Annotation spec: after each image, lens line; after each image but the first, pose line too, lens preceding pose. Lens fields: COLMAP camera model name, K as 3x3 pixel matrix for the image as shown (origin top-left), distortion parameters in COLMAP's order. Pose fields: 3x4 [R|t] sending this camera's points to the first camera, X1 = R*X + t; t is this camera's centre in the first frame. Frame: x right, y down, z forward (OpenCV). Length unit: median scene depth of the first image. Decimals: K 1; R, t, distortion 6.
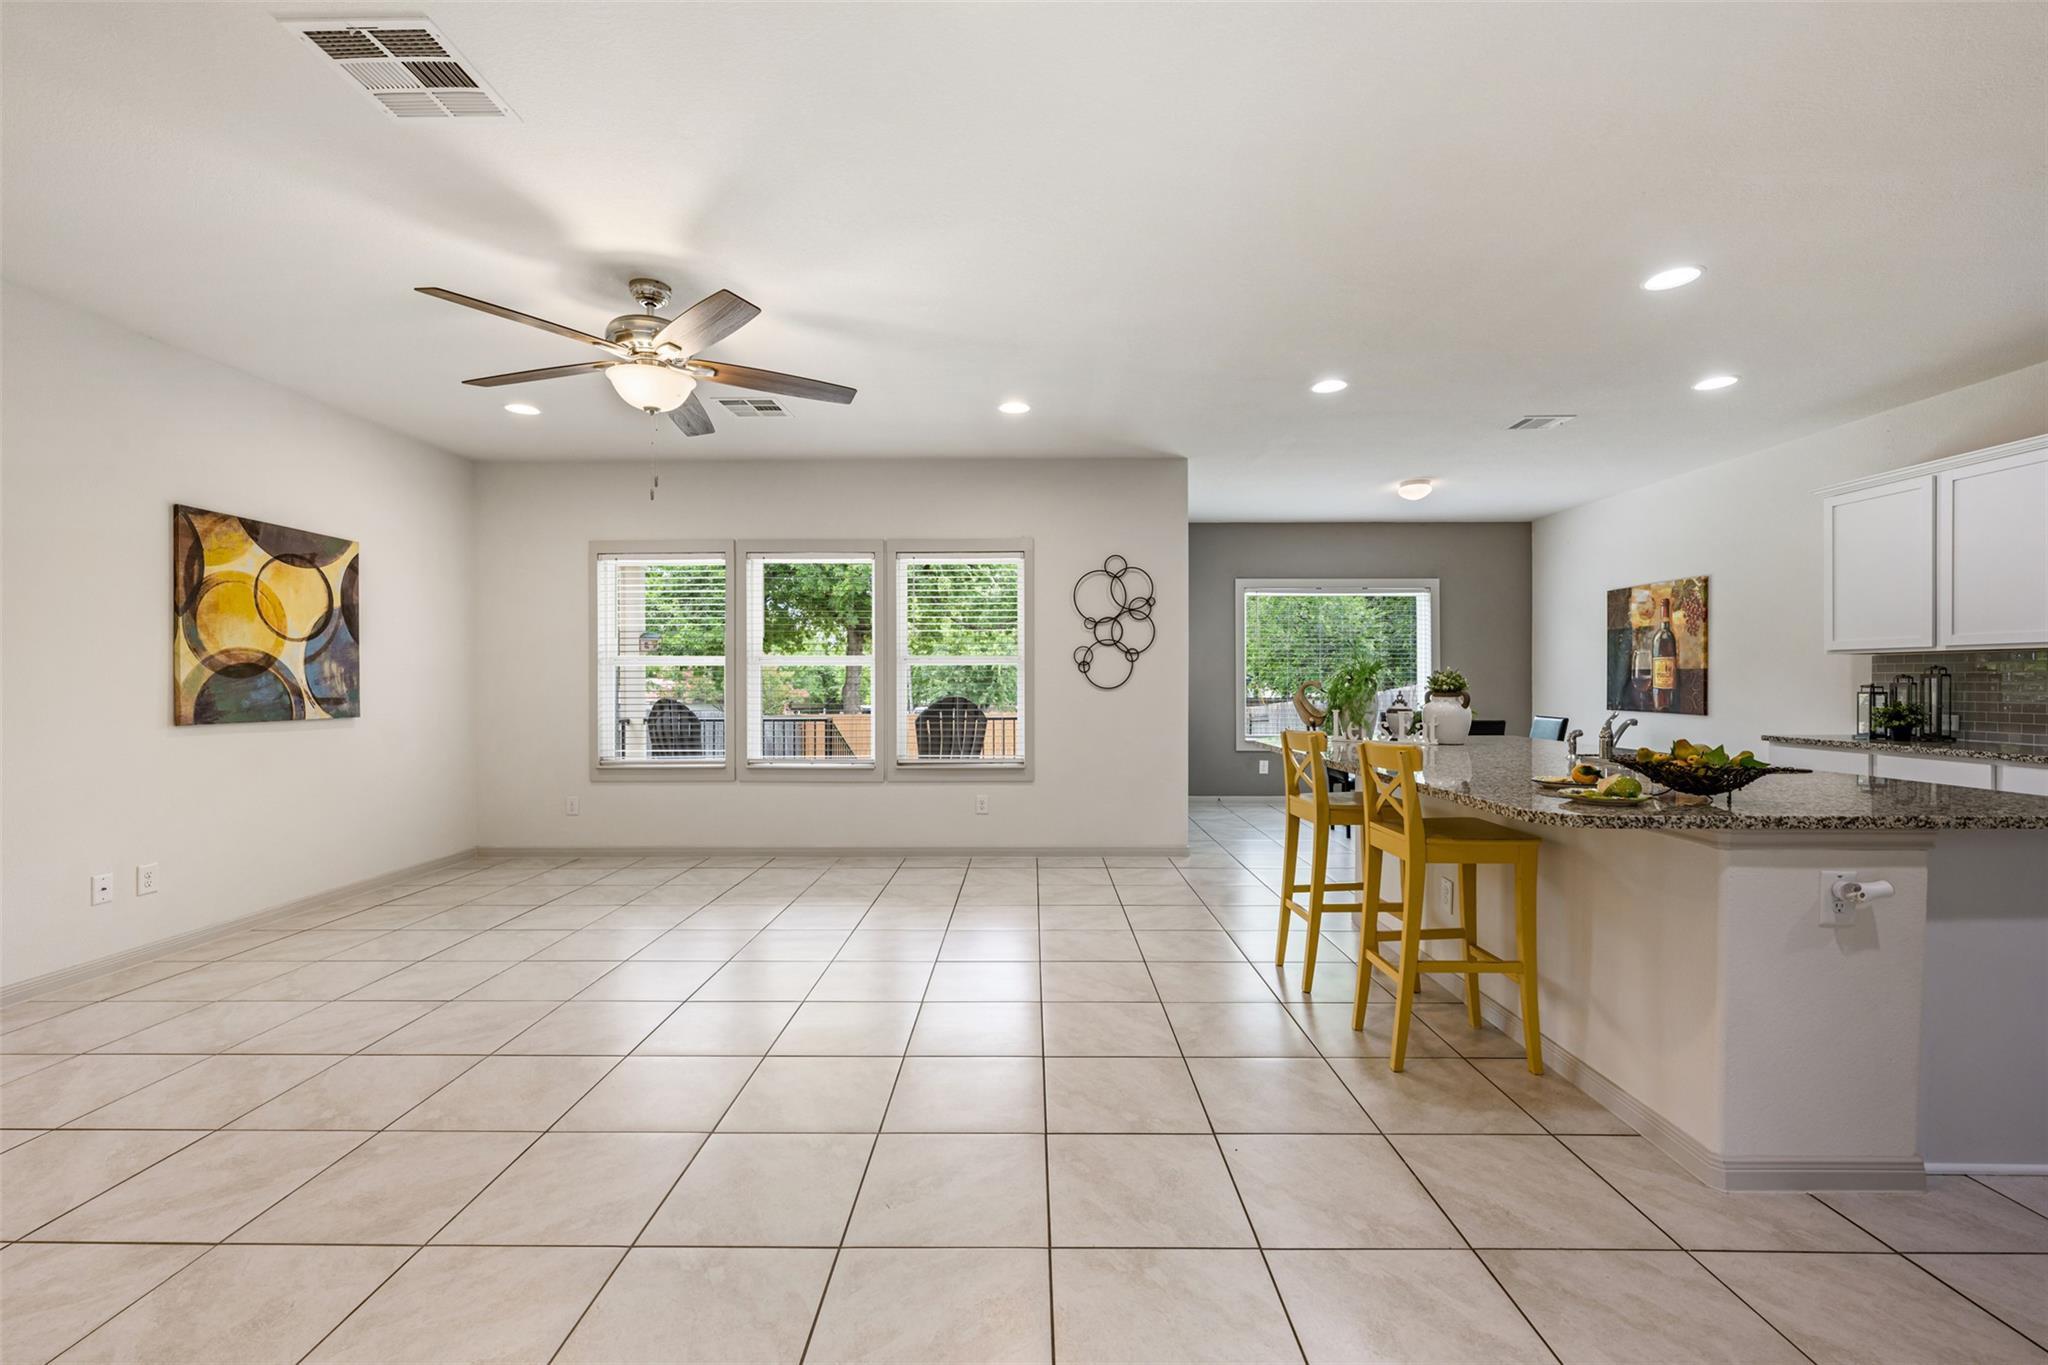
lens RADIAL K [[828.5, 0, 1023.2], [0, 828.5, 682.5], [0, 0, 1]] dist [-0.000623, -0.000150]
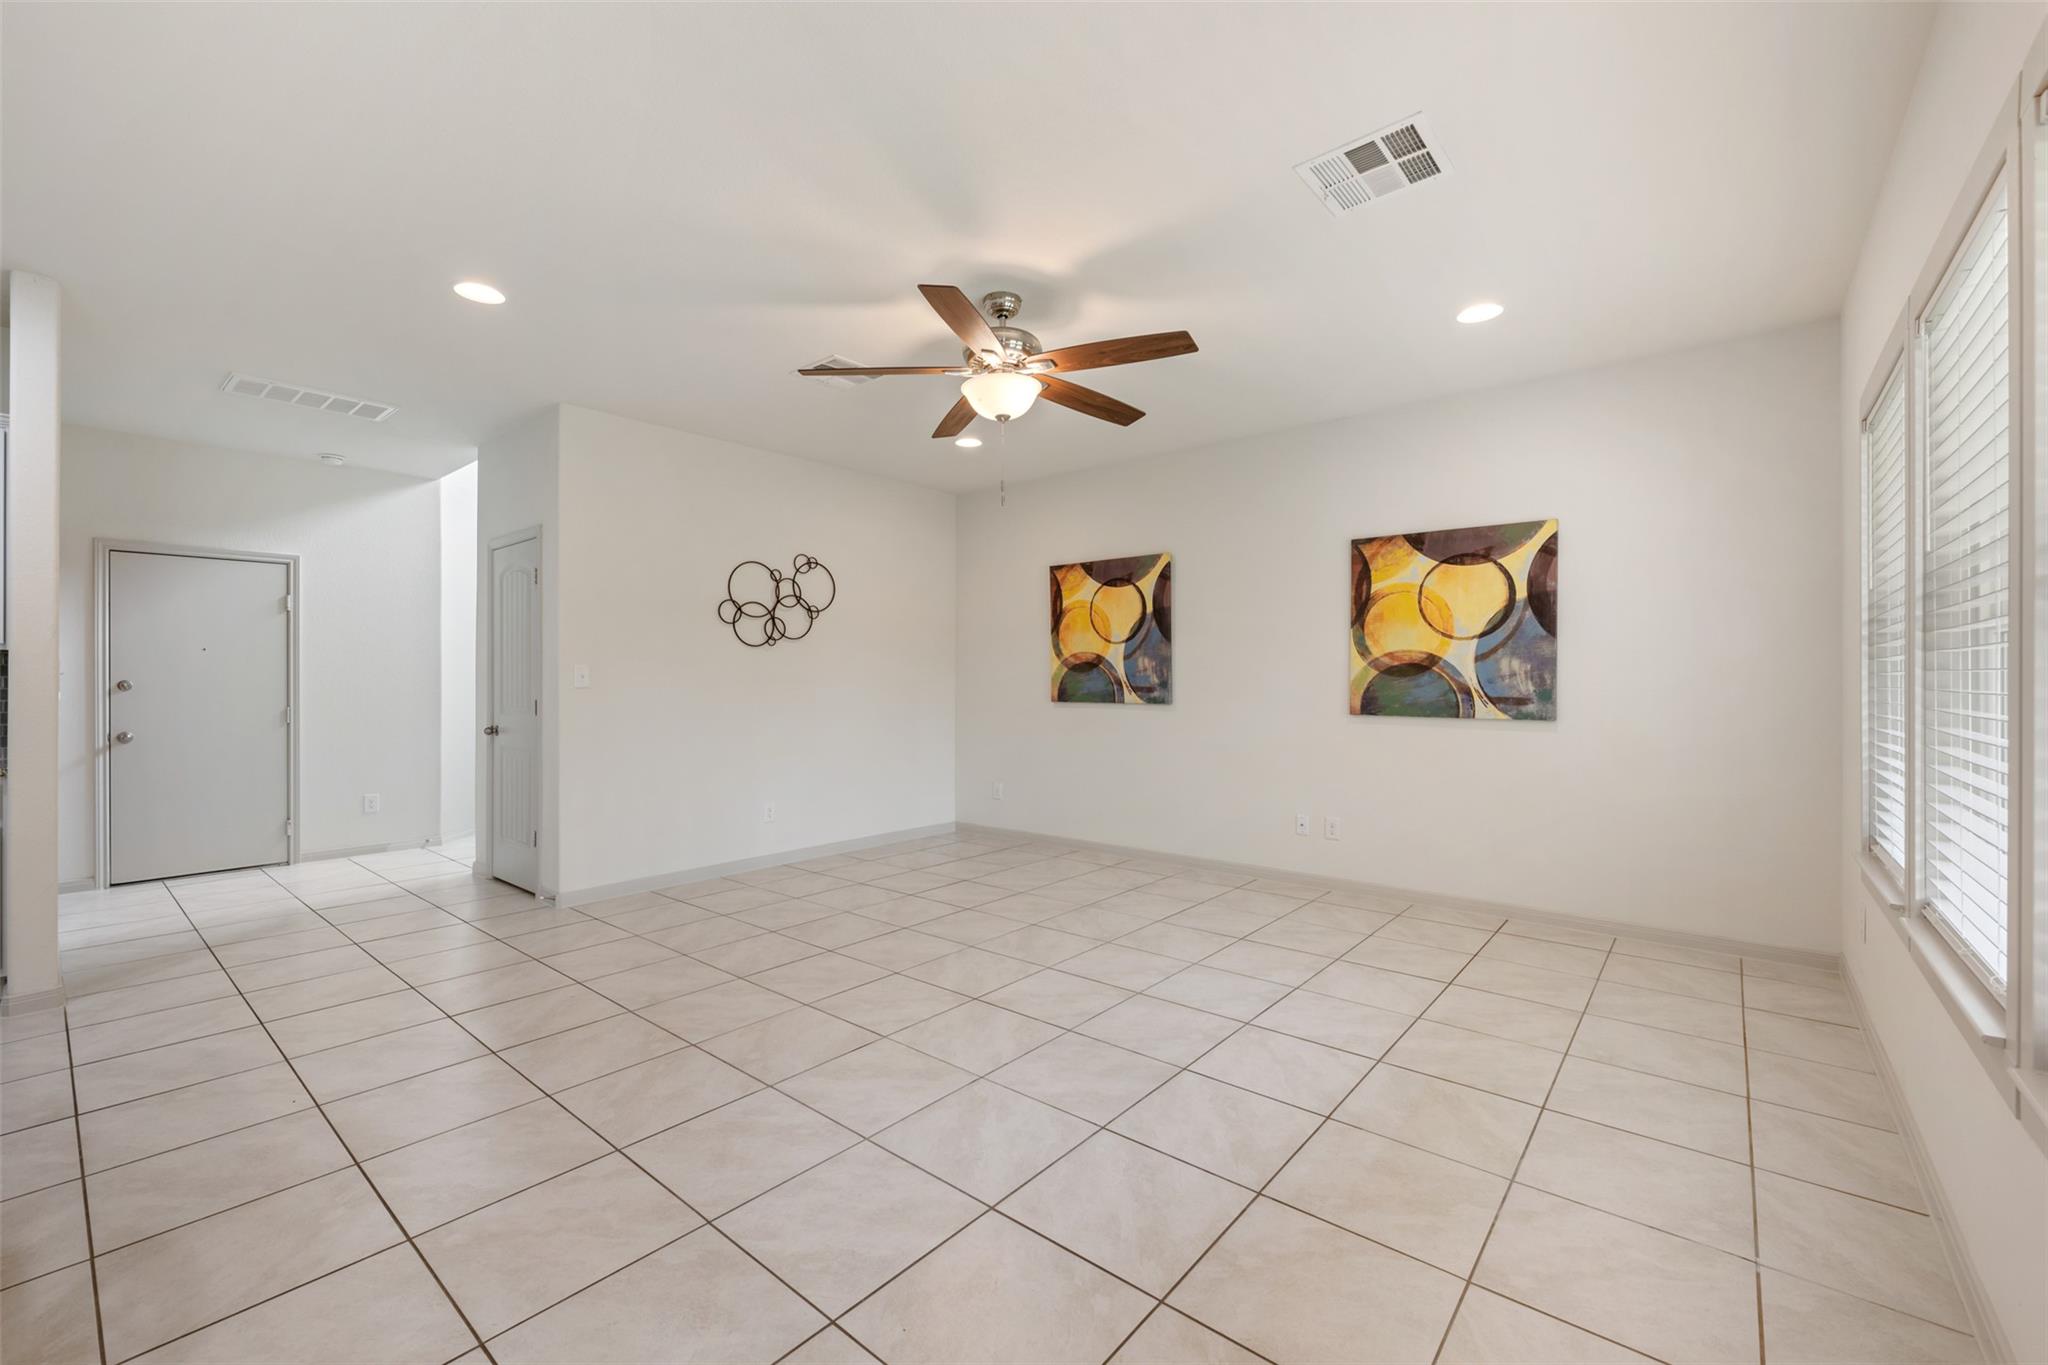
lens RADIAL K [[839.1, 0, 1018.8], [0, 839.1, 678.9], [0, 0, 1]] dist [-0.000071, 0.000108]
pose [[-0.637345, 0.002761, -0.770573, 0.234751], [0.001409, 0.999996, 0.002418, -0.005099], [0.770577, 0.000456, -0.637347, 1.147658]]
